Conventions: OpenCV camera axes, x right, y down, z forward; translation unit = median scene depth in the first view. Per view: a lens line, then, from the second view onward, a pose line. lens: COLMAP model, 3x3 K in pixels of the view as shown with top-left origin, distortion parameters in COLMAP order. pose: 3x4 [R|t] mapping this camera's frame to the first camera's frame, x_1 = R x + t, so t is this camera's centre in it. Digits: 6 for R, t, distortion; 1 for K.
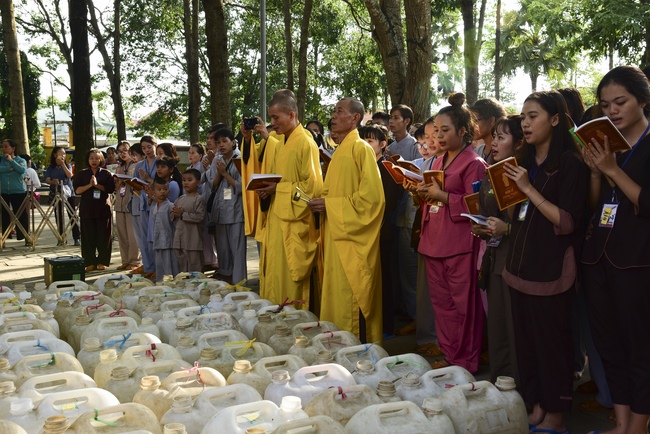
lens RADIAL K [[749.9, 0, 325.0], [0, 749.9, 217.0], [0, 0, 1]] dist [0.015136, 0.485795]
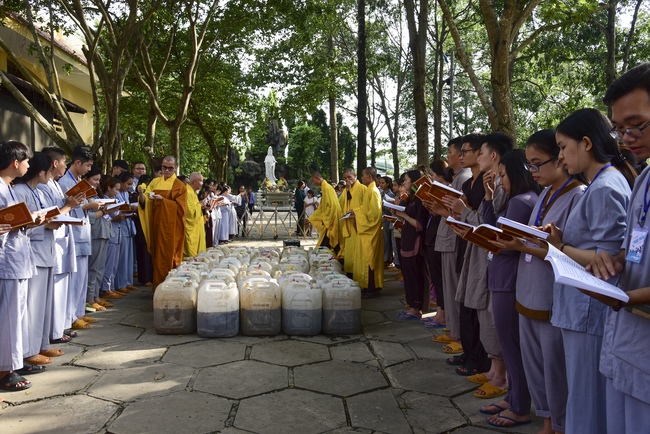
lens RADIAL K [[526.8, 0, 325.0], [0, 526.8, 217.0], [0, 0, 1]] dist [-0.003781, -0.001669]
pose [[0.894568, 0.029539, -0.445955, 0.093708], [-0.039543, 0.999131, -0.013141, 0.001153], [0.445179, 0.029390, 0.894959, -0.068445]]
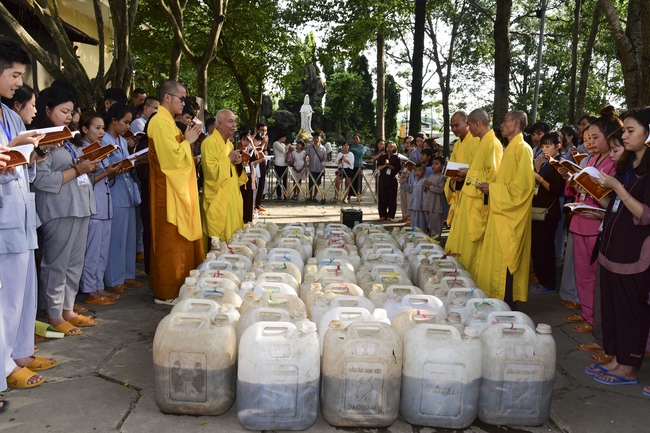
lens RADIAL K [[535.4, 0, 327.4], [0, 535.4, 201.7], [0, 0, 1]] dist [-0.001488, 0.005764]
pose [[0.871693, 0.083447, -0.482895, 0.034652], [-0.071006, 0.996504, 0.044026, -0.002306], [0.484881, -0.004088, 0.874571, -0.003145]]
